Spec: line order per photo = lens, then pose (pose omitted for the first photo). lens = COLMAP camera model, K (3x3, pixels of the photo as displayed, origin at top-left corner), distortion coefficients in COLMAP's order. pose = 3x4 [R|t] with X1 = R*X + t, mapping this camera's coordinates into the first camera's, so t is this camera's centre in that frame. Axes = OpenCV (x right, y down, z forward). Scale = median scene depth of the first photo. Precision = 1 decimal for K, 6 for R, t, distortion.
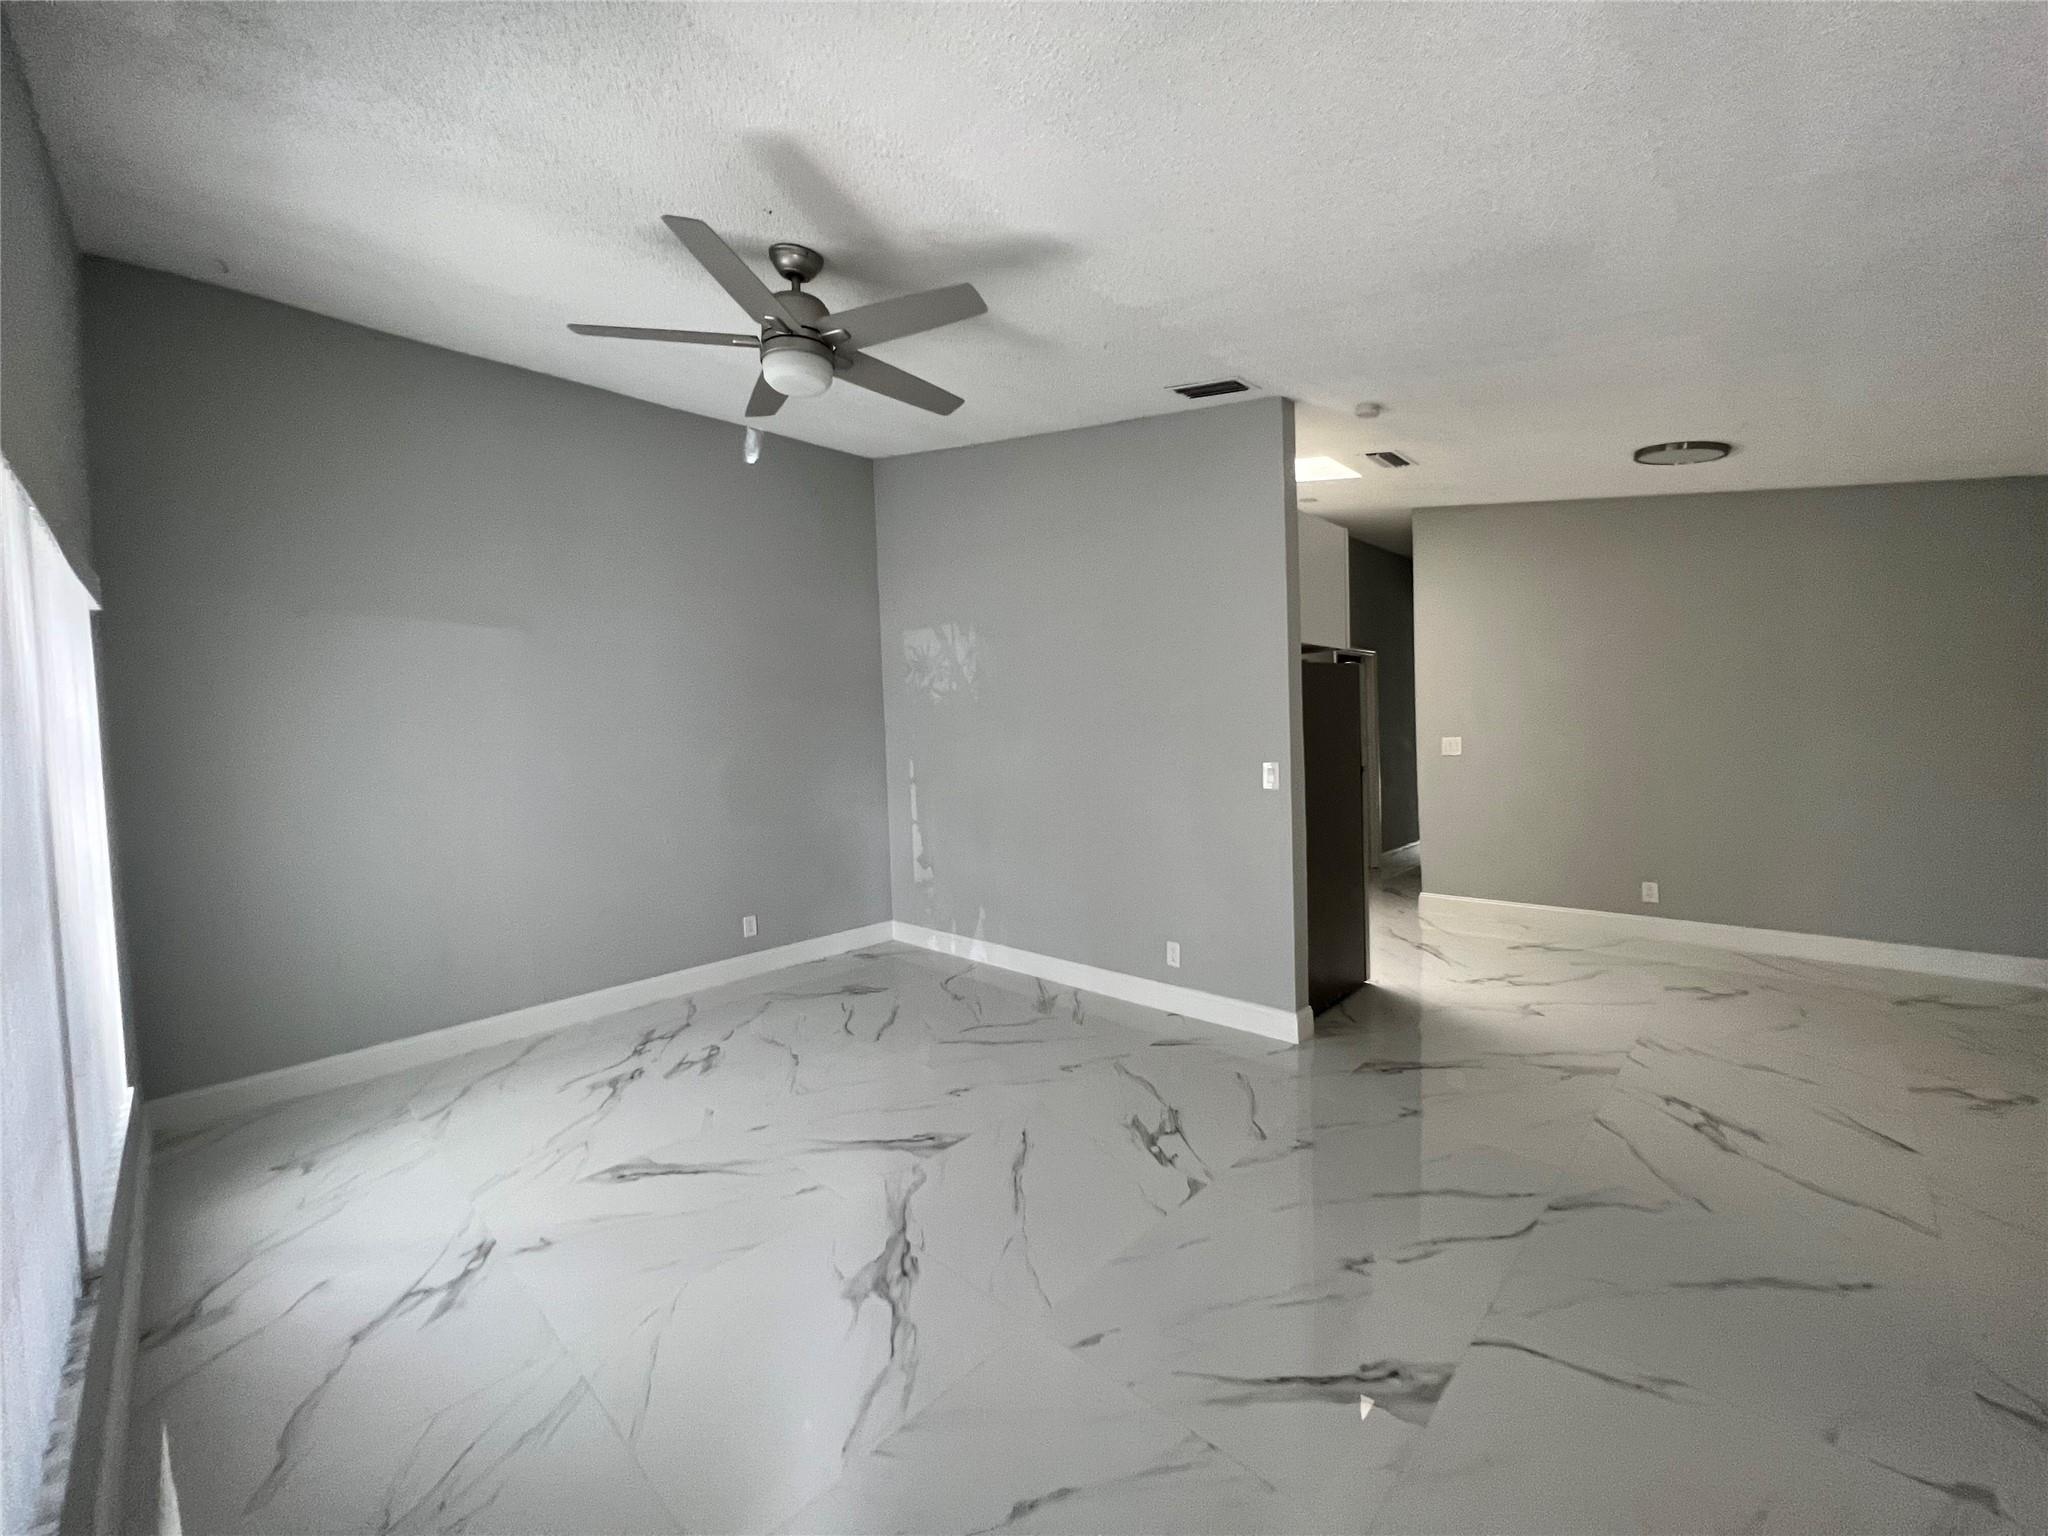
lens RADIAL K [[820.5, 0, 1028.3], [0, 820.5, 764.0], [0, 0, 1]] dist [-0.001109, 0.000530]
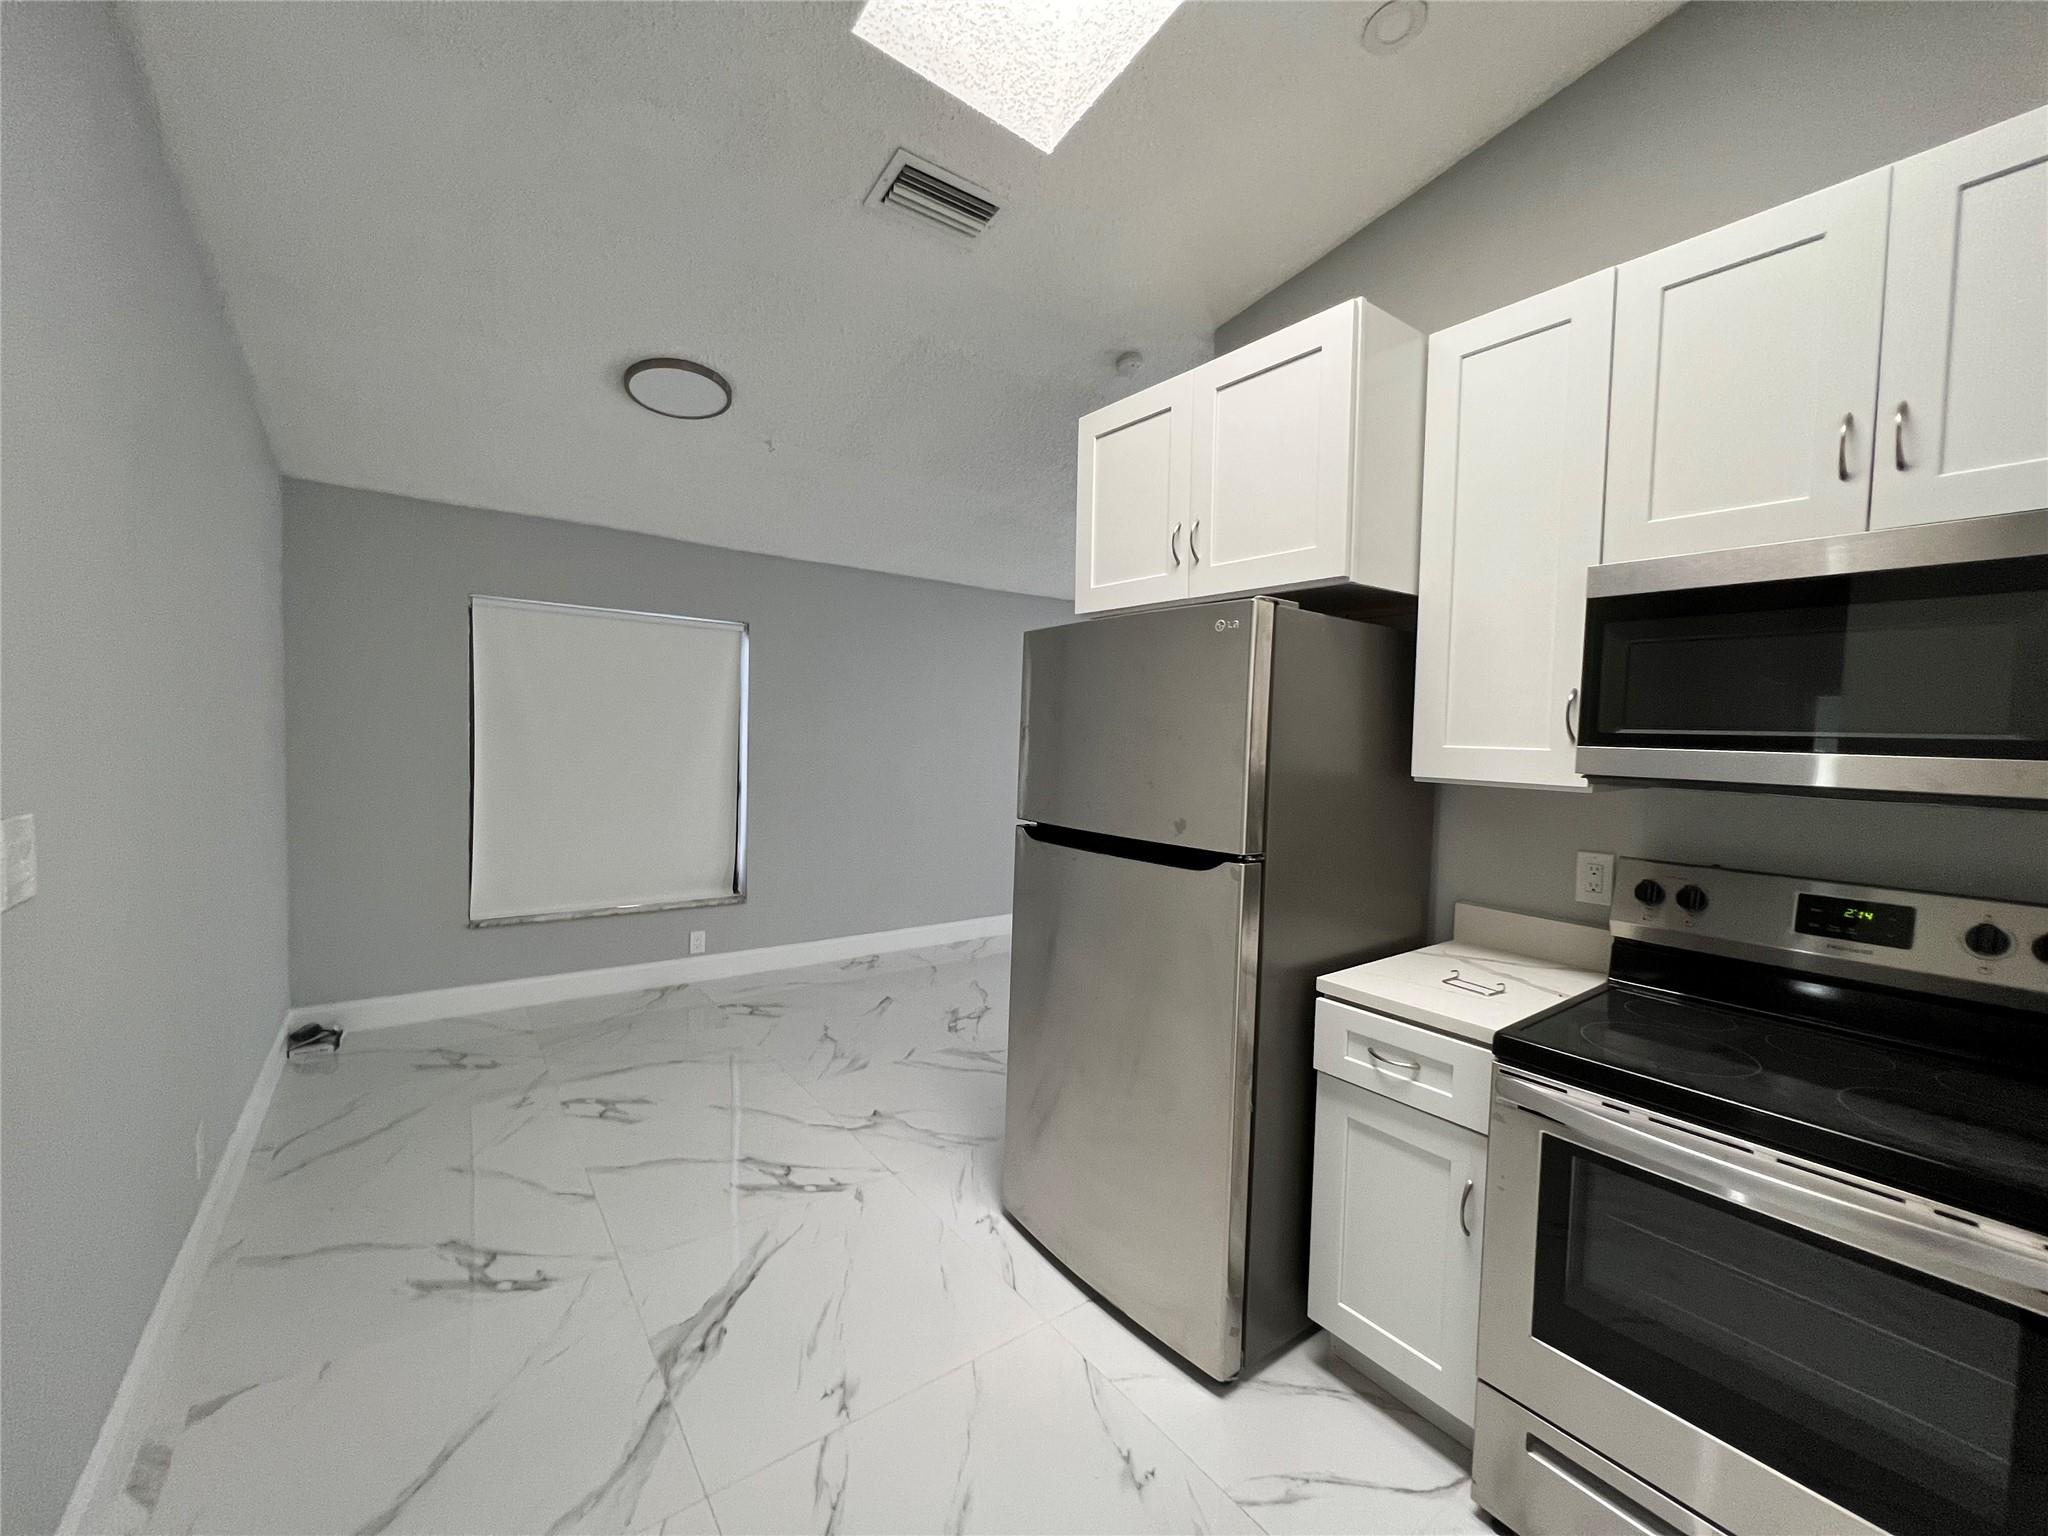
lens RADIAL K [[824.3, 0, 1027.4], [0, 824.3, 765.8], [0, 0, 1]] dist [0.000736, 0.000556]
pose [[-0.986528, 0.005050, 0.163512, 0.391191], [0.018878, 0.996360, 0.083125, -0.100795], [-0.162497, 0.085092, -0.983033, 1.934621]]
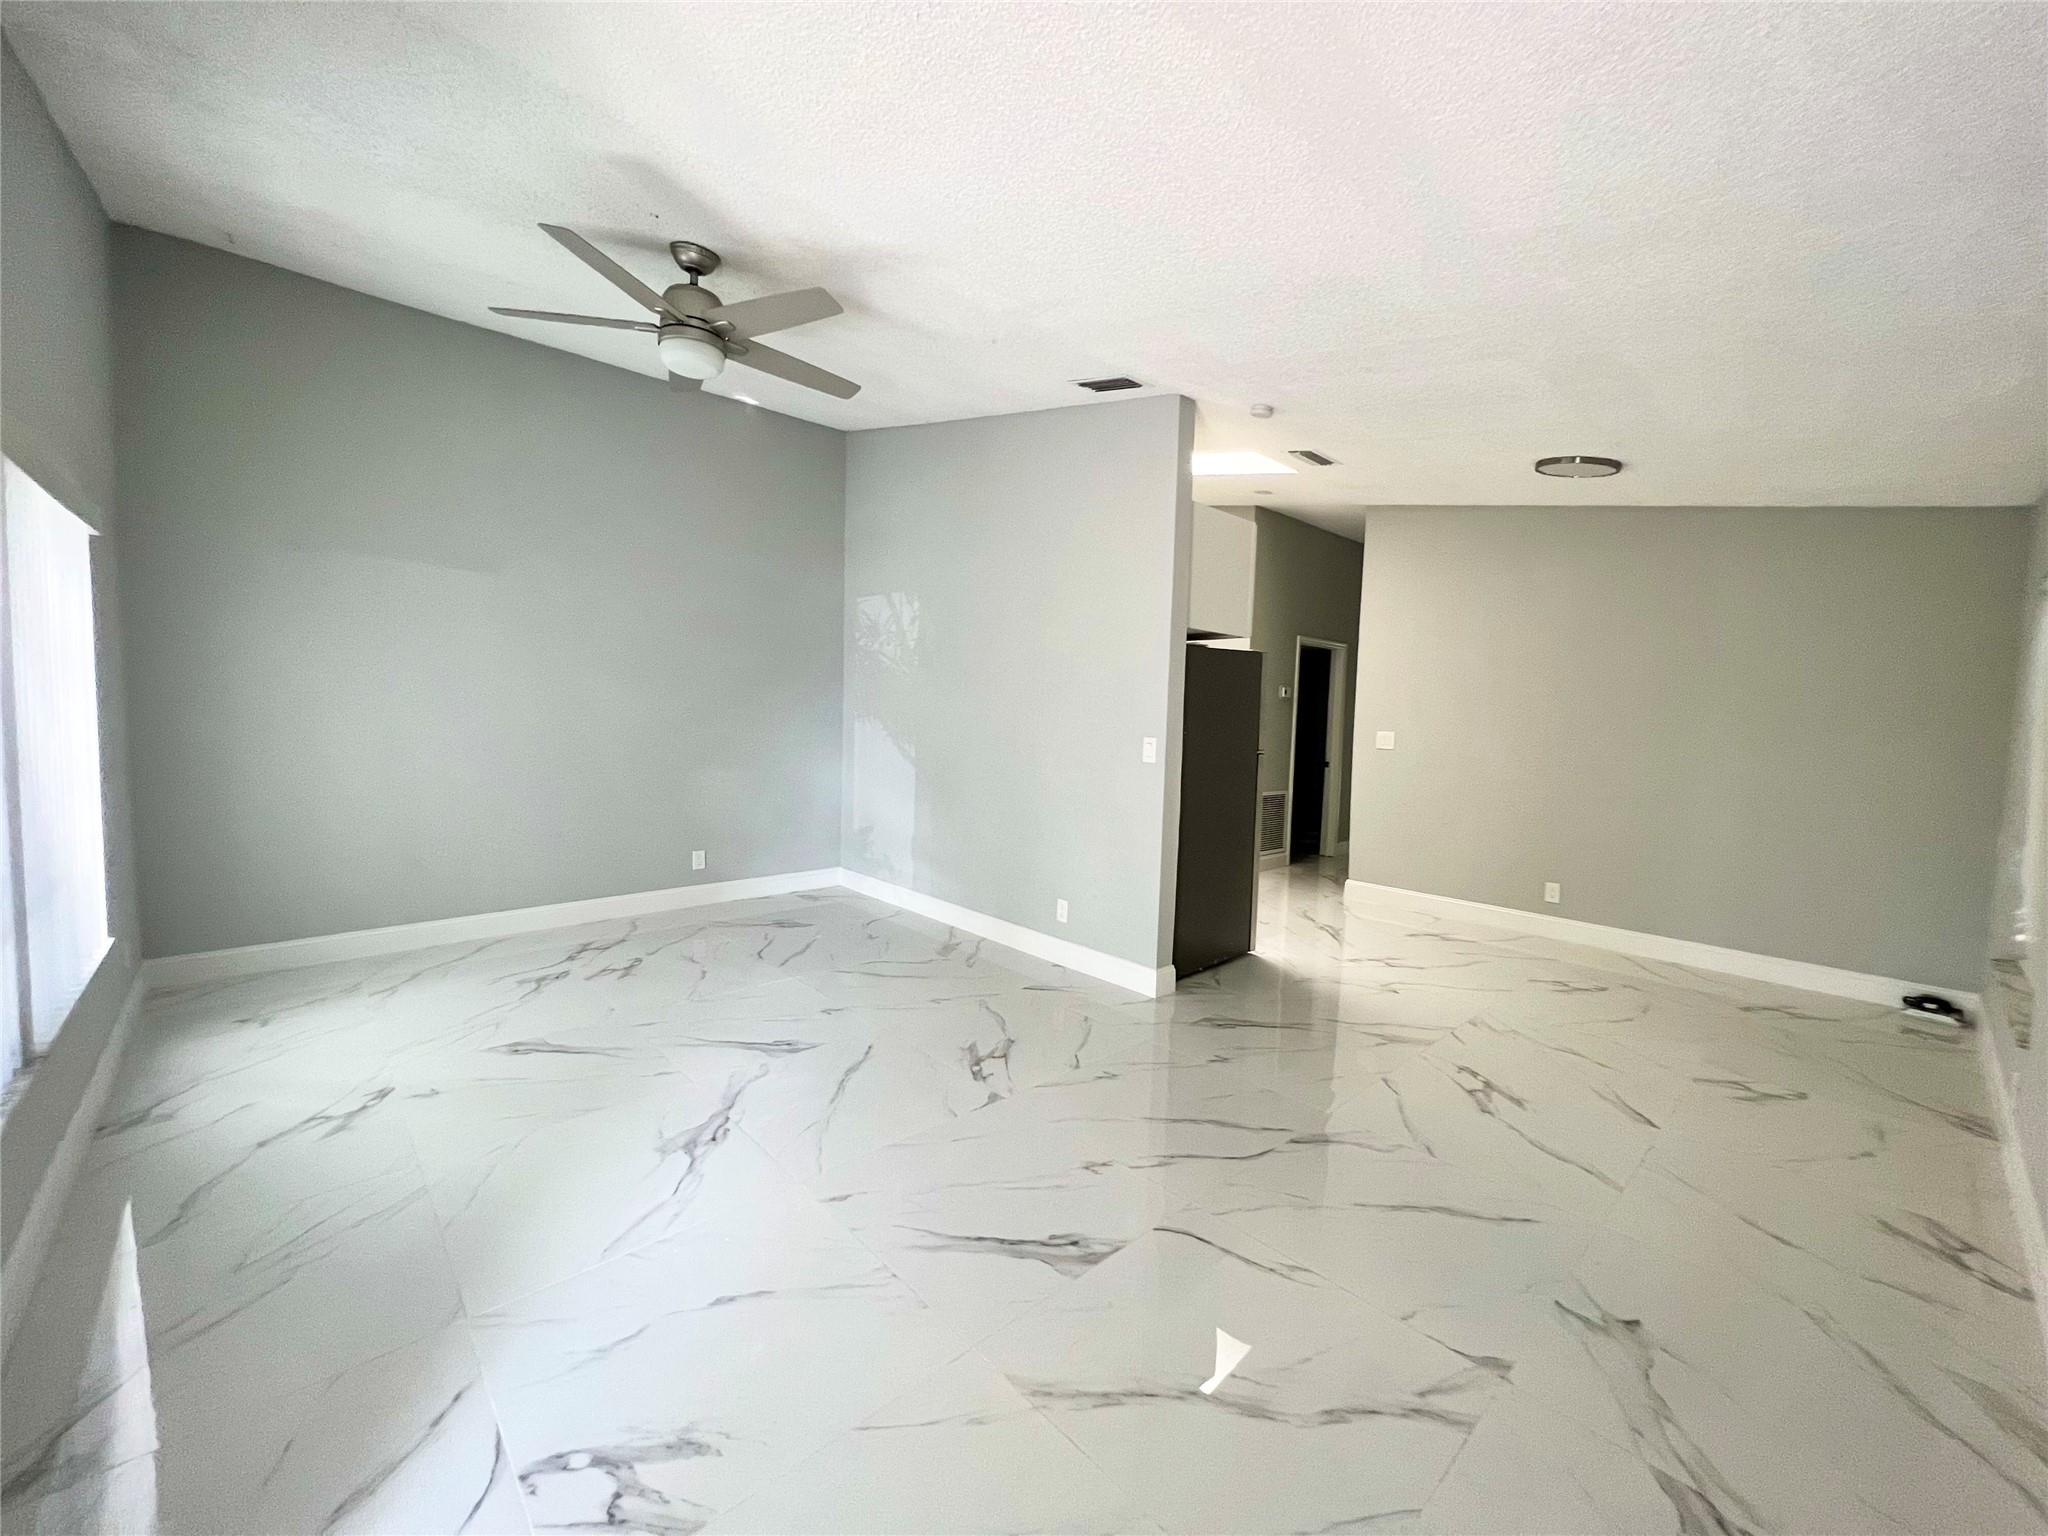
lens RADIAL K [[820.2, 0, 1029.4], [0, 820.2, 766.2], [0, 0, 1]] dist [-0.001231, 0.000227]
pose [[0.996414, 0.068730, -0.049351, 0.203825], [-0.067113, 0.997176, 0.033709, 0.010095], [0.051528, -0.030276, 0.998213, -0.087153]]
